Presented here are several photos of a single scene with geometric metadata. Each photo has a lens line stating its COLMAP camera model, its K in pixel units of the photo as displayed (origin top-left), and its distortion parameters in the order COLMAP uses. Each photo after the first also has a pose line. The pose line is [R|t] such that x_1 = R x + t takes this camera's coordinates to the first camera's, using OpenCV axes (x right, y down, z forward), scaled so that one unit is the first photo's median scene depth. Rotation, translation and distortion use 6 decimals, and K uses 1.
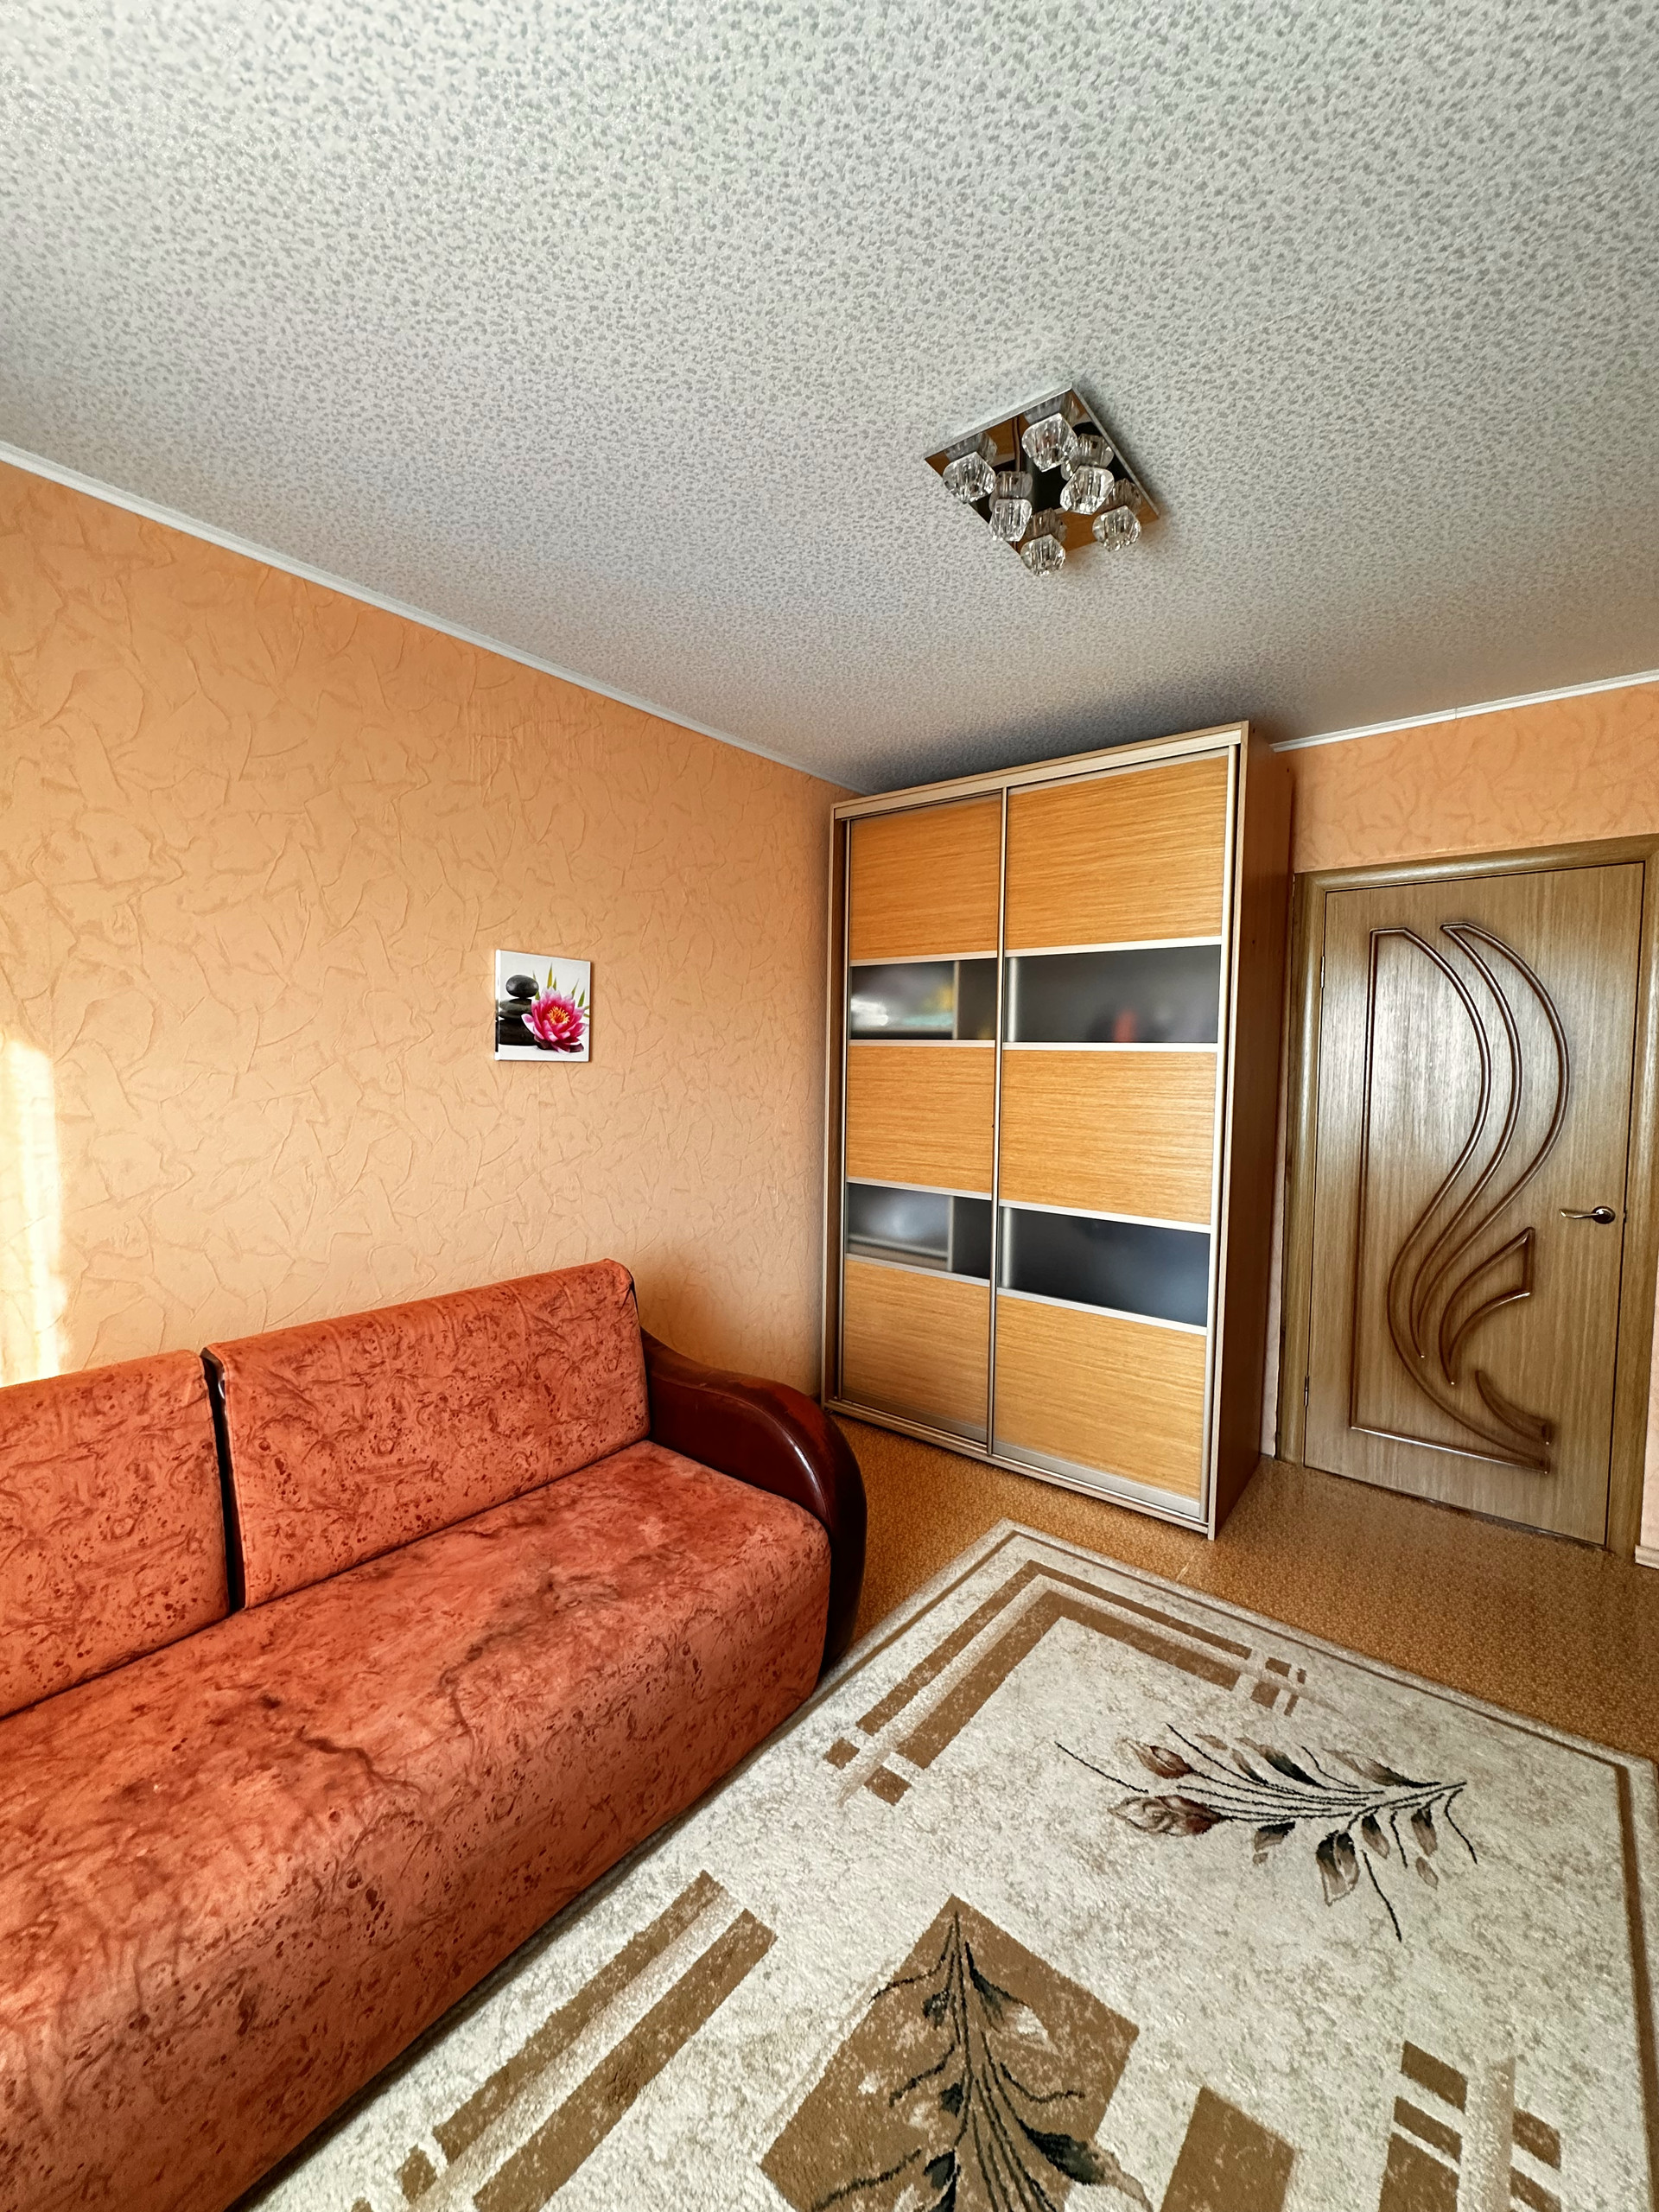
lens RADIAL K [[884.0, 0, 819.4], [0, 884.0, 1105.7], [0, 0, 1]] dist [0.000805, 0.000505]
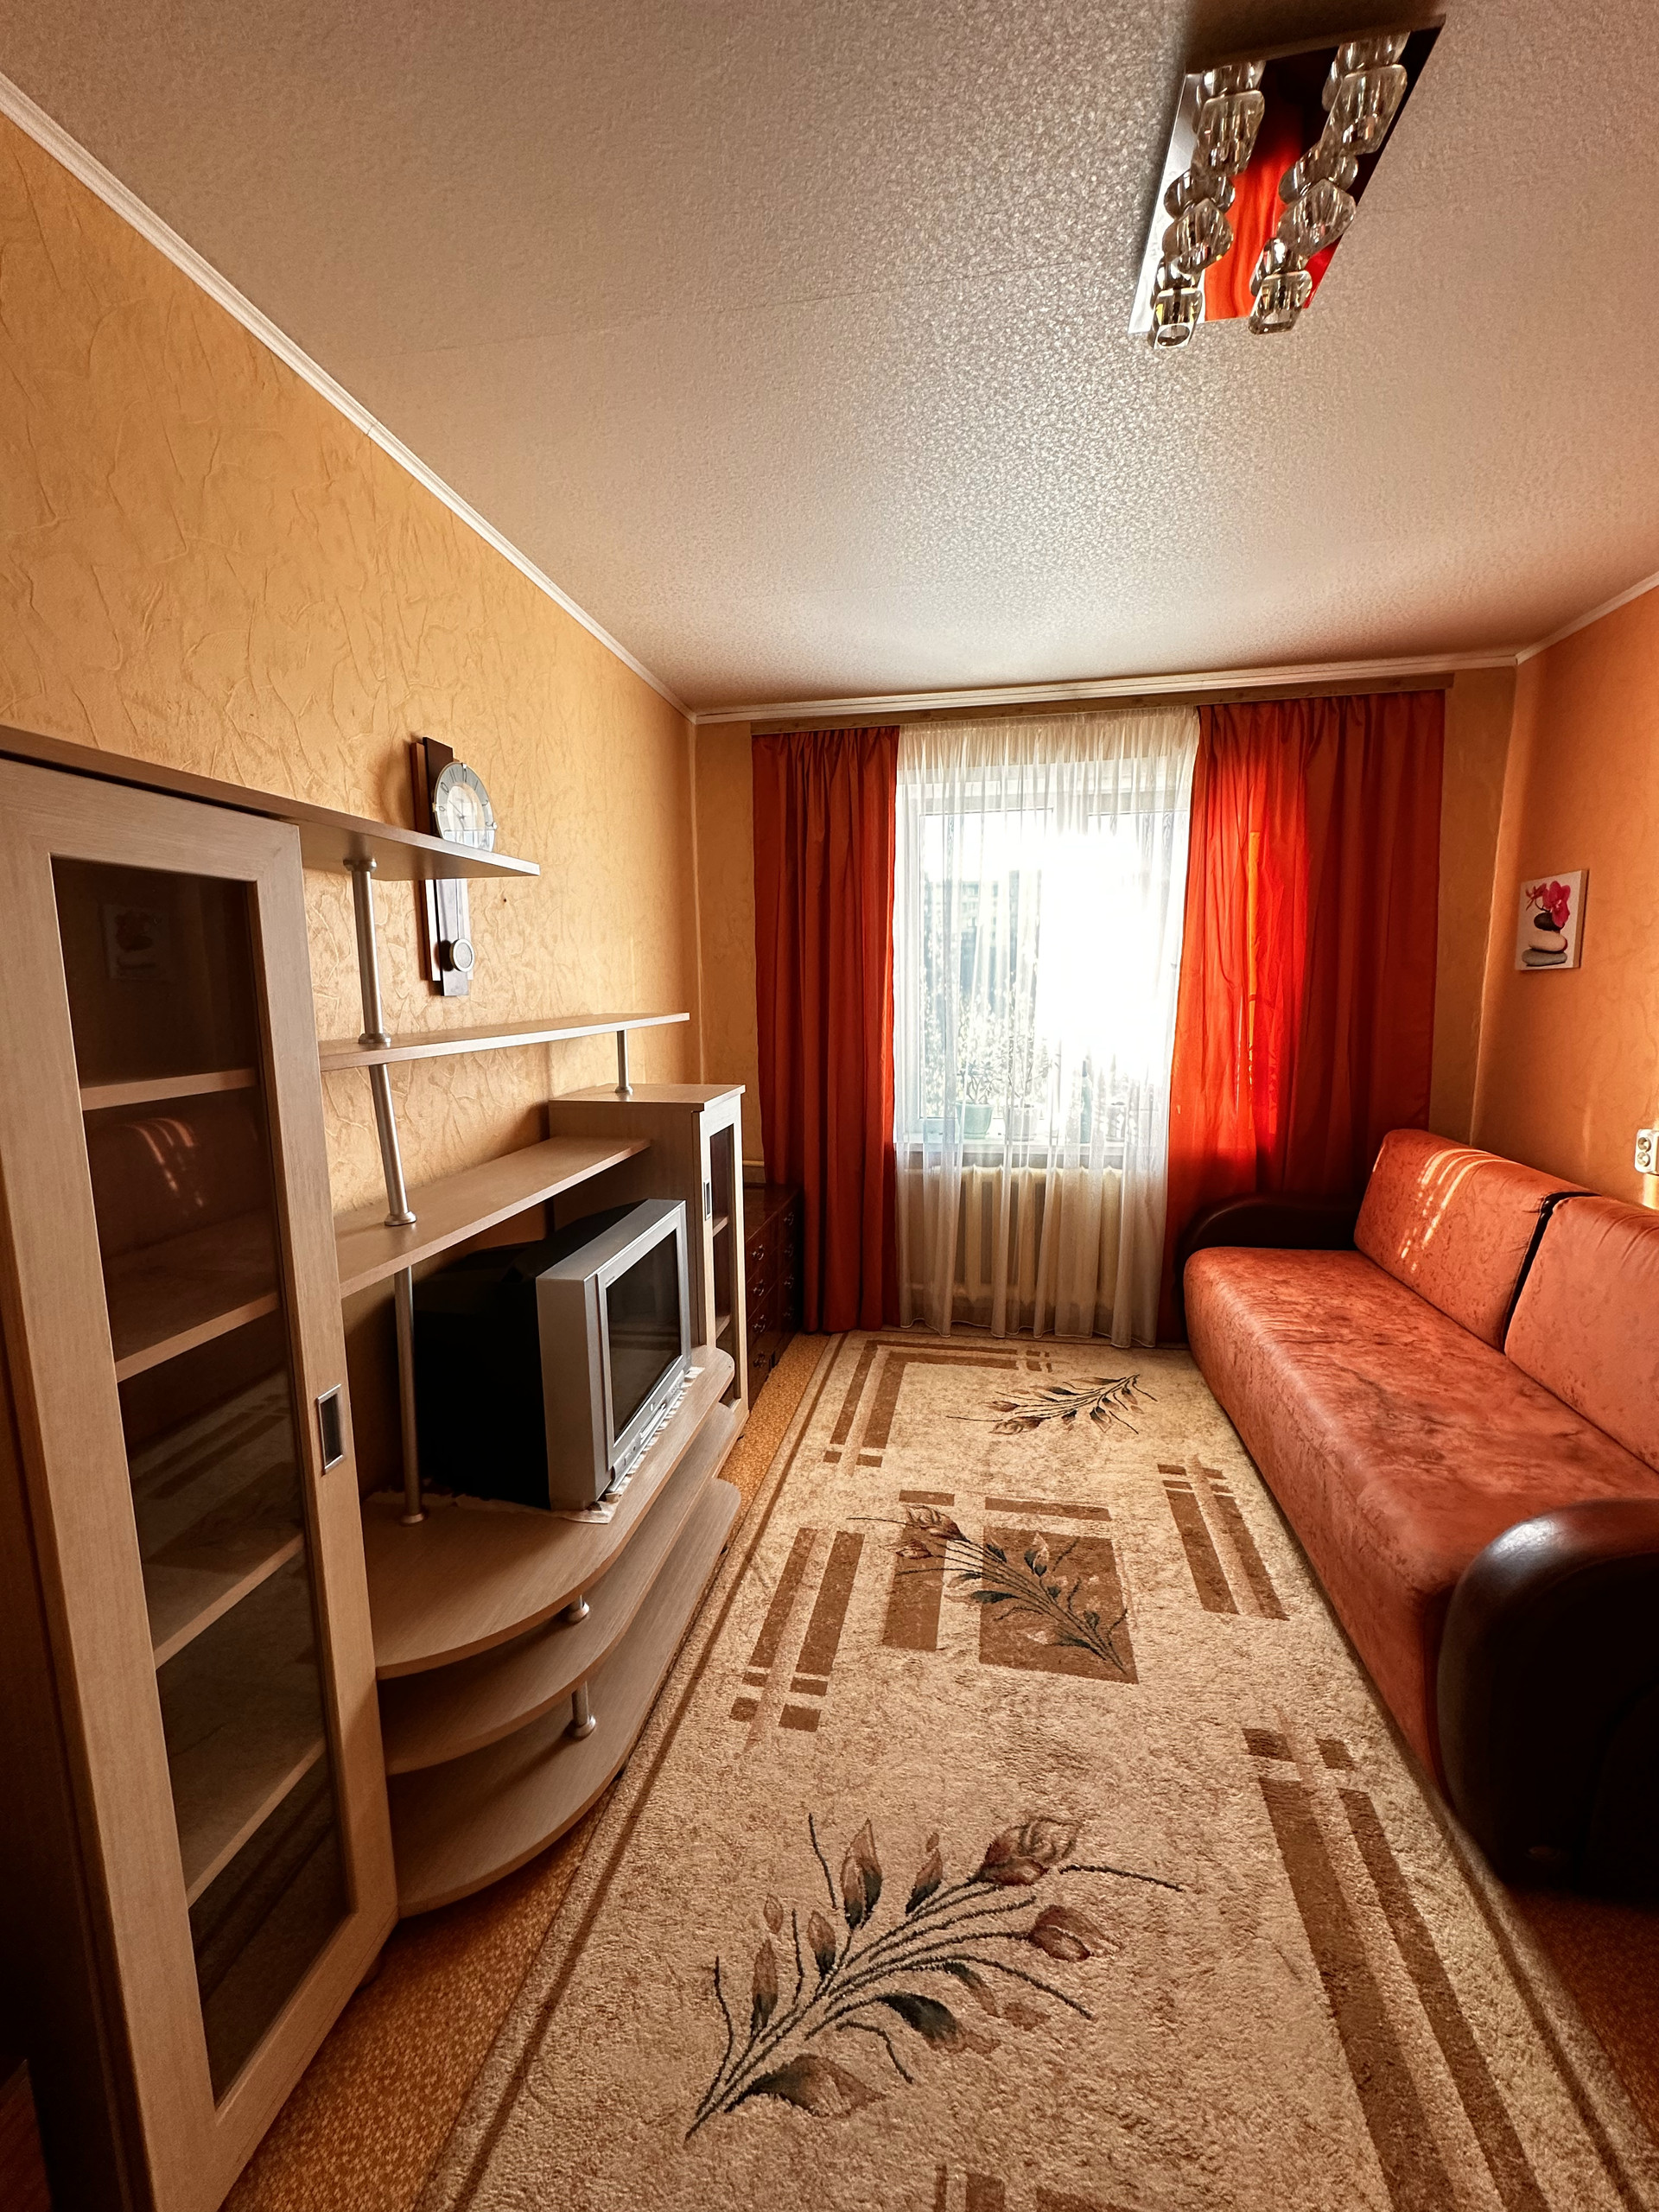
lens RADIAL K [[884.0, 0, 829.1], [0, 884.0, 1106.2], [0, 0, 1]] dist [0.000805, 0.000505]
pose [[-0.877269, 0.063911, -0.475725, 0.960815], [-0.031657, 0.981235, 0.190200, -0.079252], [0.478954, 0.181917, -0.858784, 1.564563]]
